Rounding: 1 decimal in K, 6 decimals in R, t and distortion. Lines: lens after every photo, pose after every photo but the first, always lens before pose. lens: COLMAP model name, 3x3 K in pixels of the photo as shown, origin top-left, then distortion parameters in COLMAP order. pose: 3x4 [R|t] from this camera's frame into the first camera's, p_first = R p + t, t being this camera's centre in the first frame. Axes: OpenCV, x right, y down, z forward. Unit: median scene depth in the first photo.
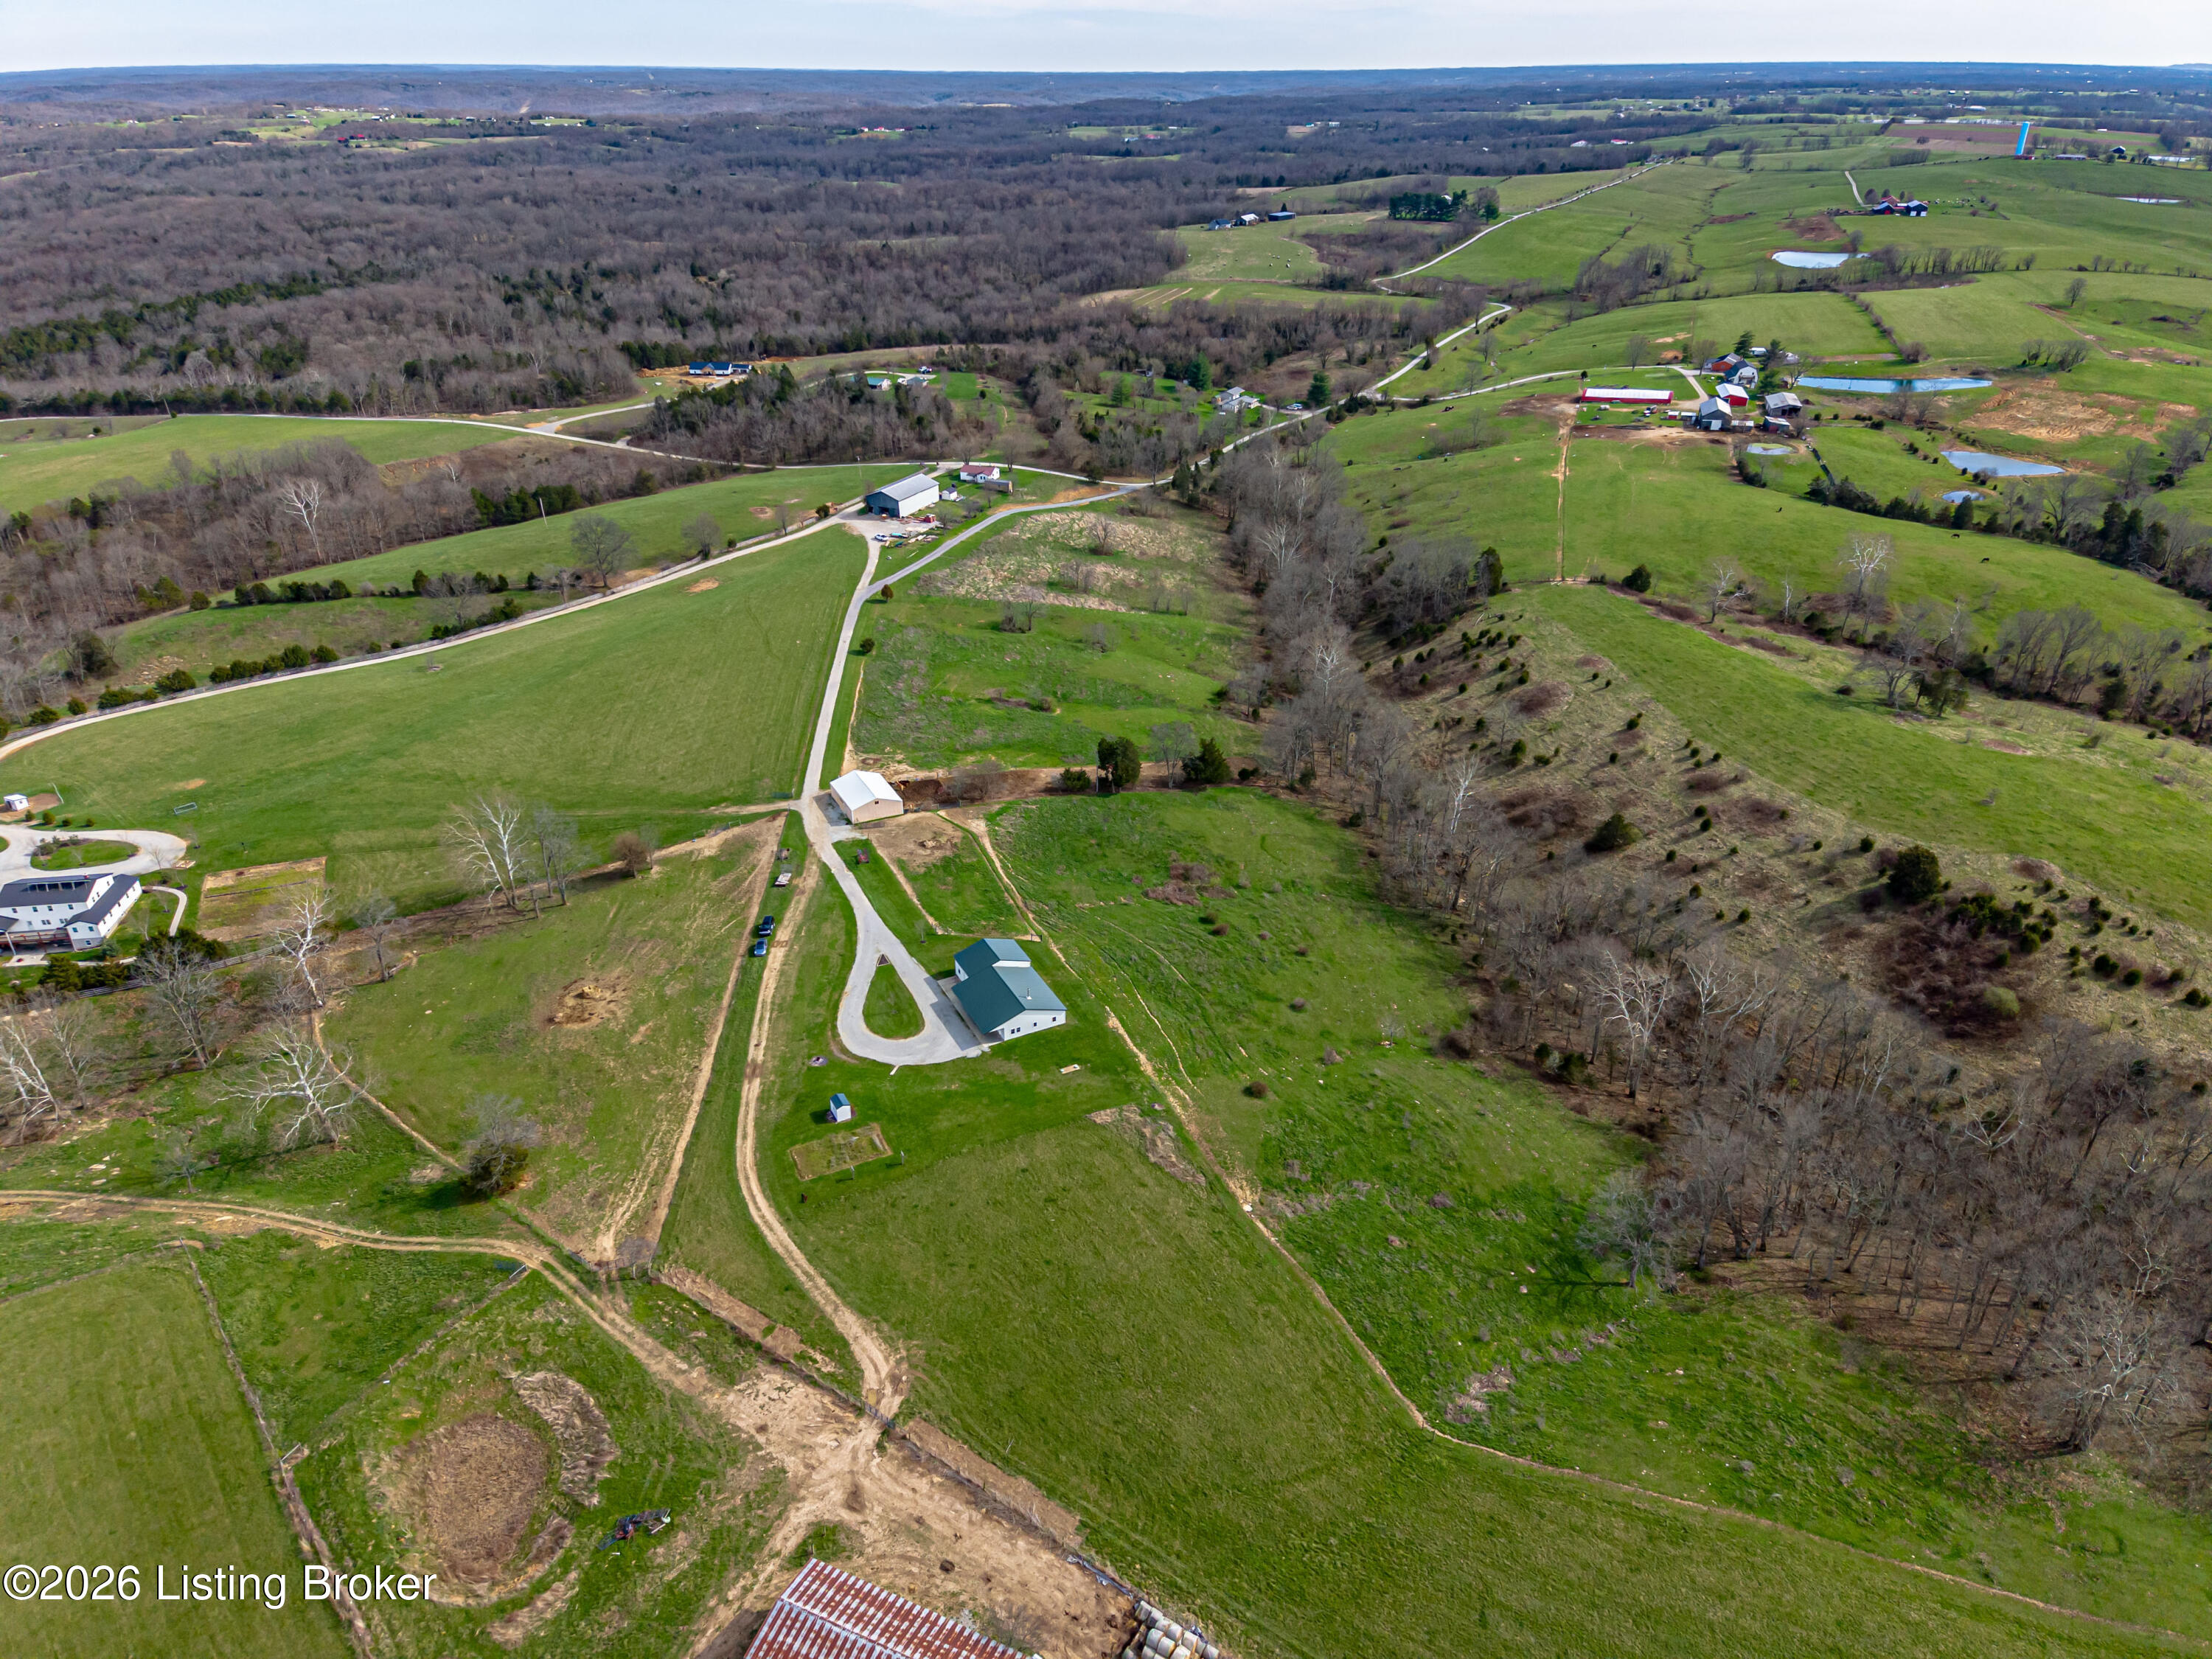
lens RADIAL K [[1402.3, 0, 1115.9], [0, 1402.3, 862.9], [0, 0, 1]] dist [0.269144, -0.273024]
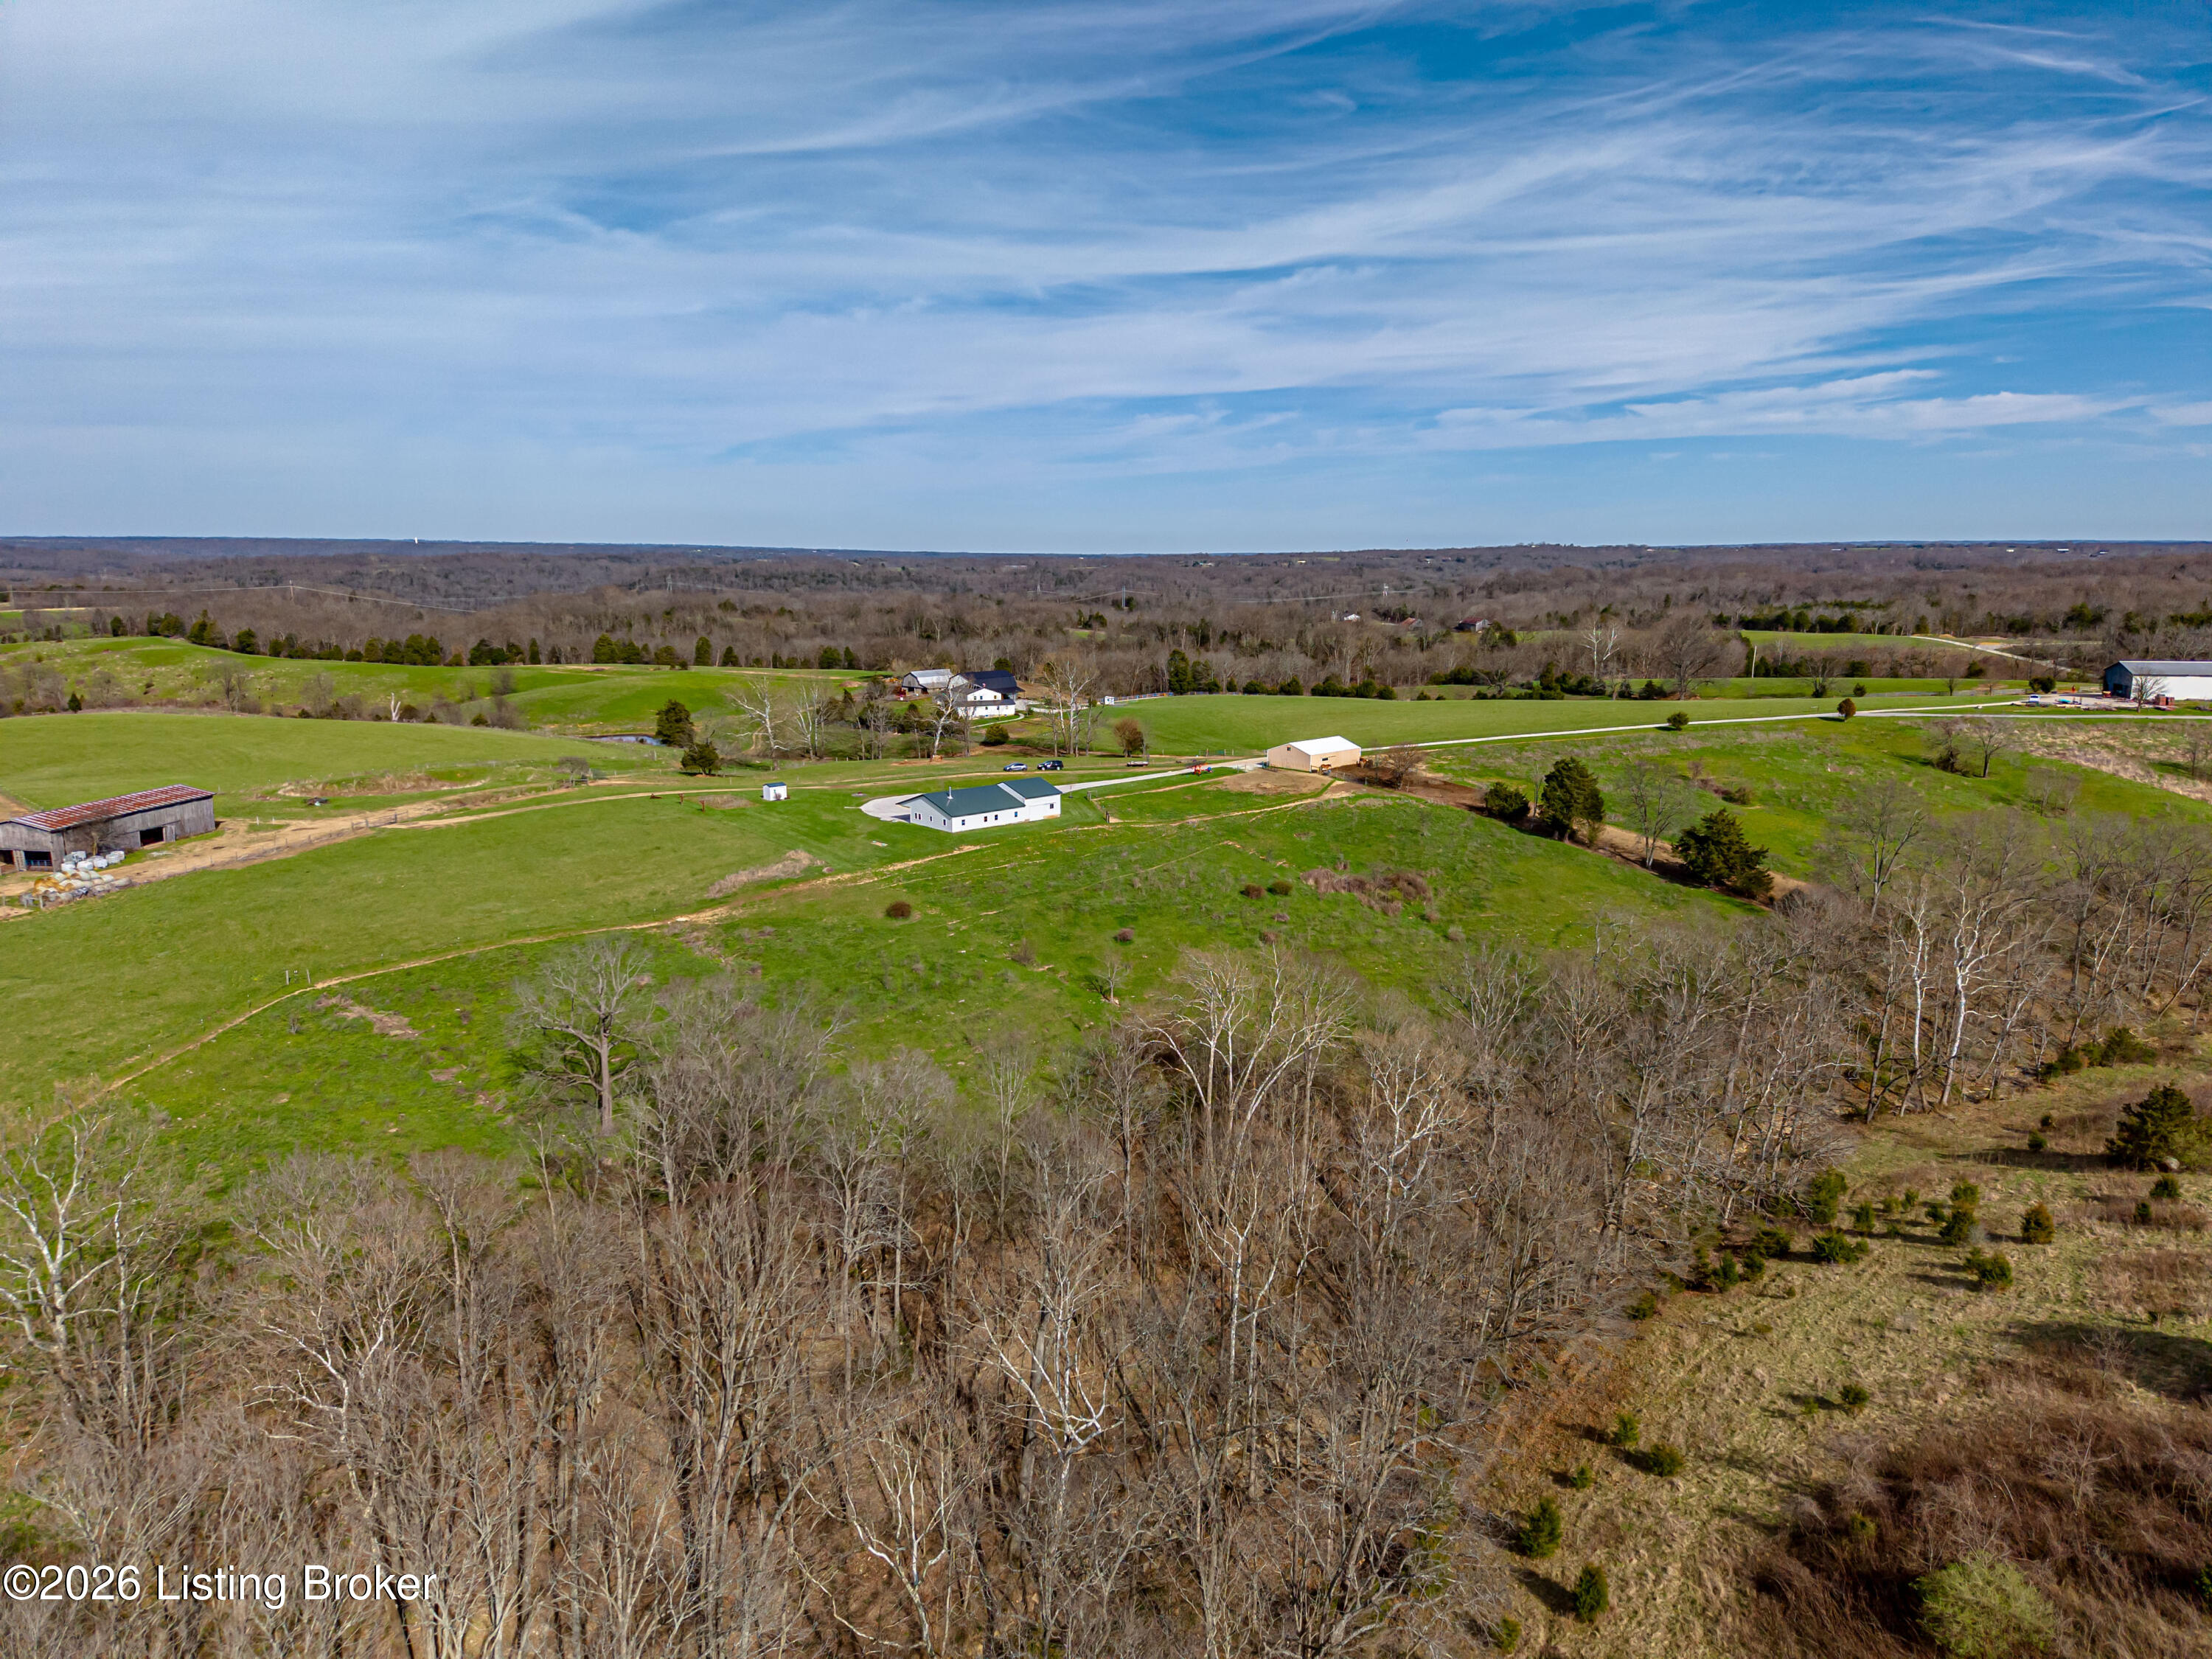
lens RADIAL K [[1402.3, 0, 1115.9], [0, 1402.3, 862.9], [0, 0, 1]] dist [0.269144, -0.273024]
pose [[0.278899, 0.202812, -0.938660, 0.713078], [-0.459307, 0.886568, 0.055086, 0.025978], [0.843358, 0.415770, 0.340416, 0.648549]]
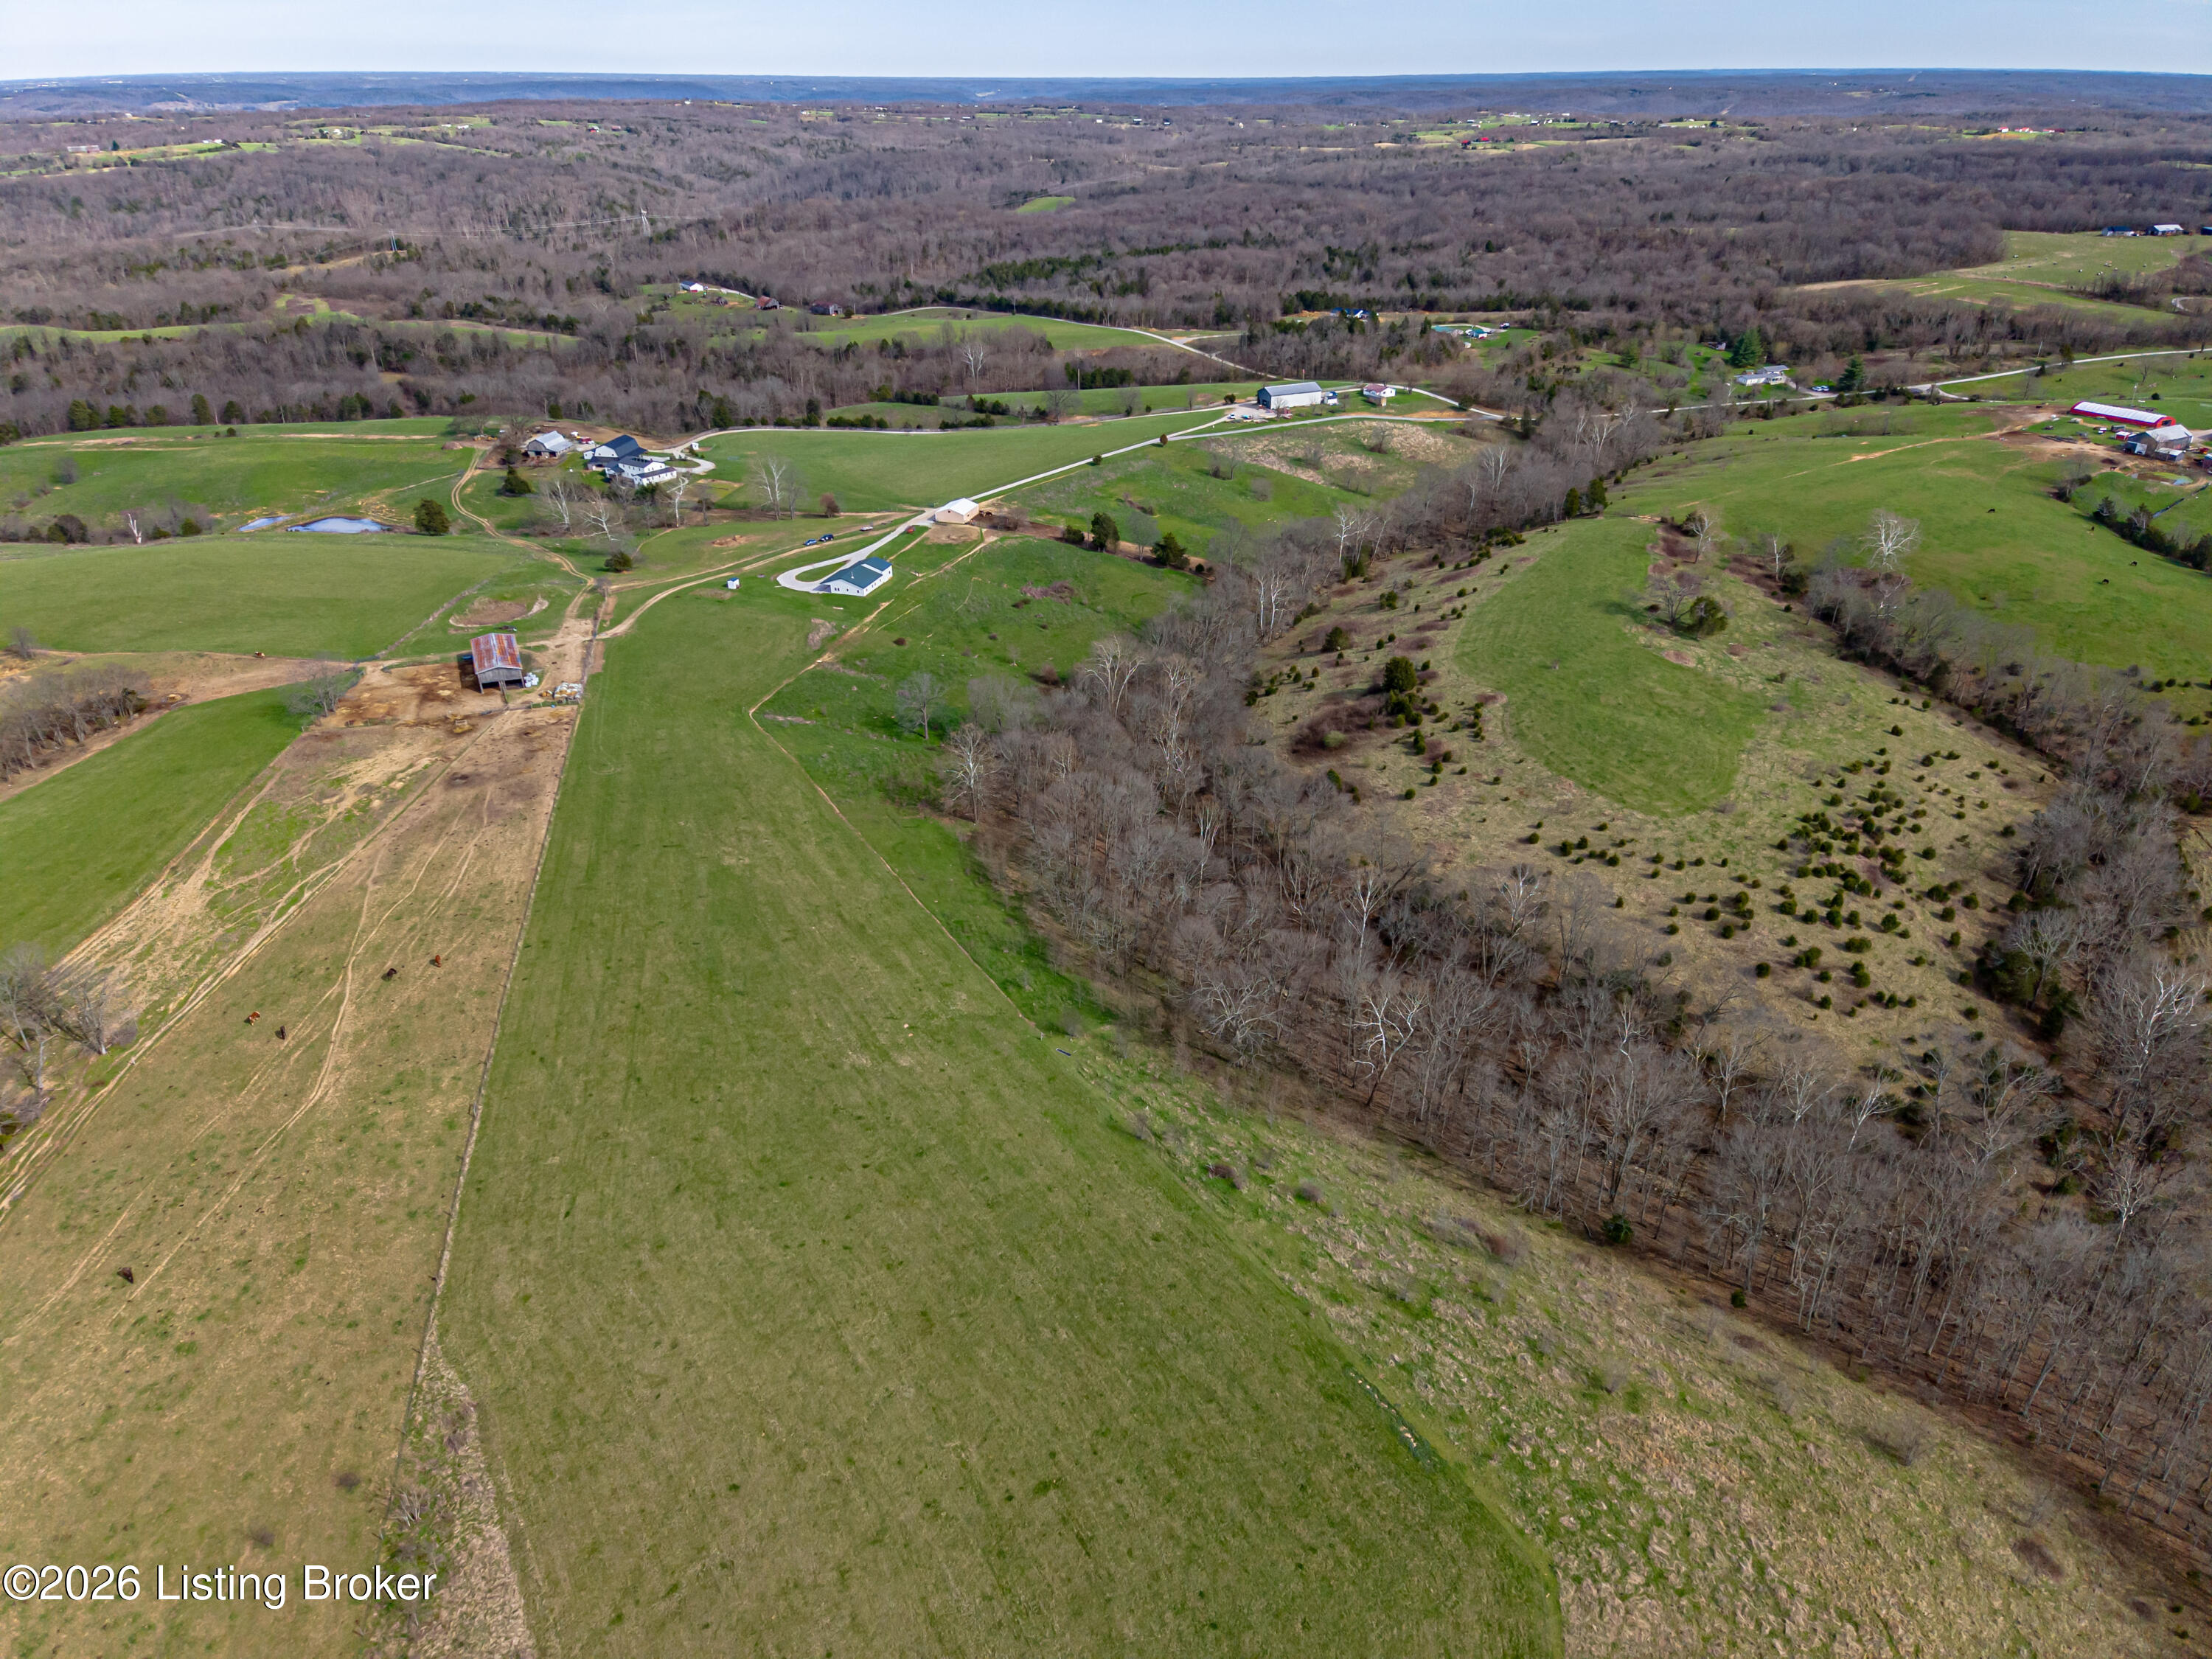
lens RADIAL K [[1402.3, 0, 1115.9], [0, 1402.3, 862.9], [0, 0, 1]] dist [0.269144, -0.273024]
pose [[0.741398, 0.315705, -0.592165, 1.198173], [-0.316997, 0.942528, 0.105613, 0.117535], [0.591475, 0.109413, 0.798866, -0.232314]]
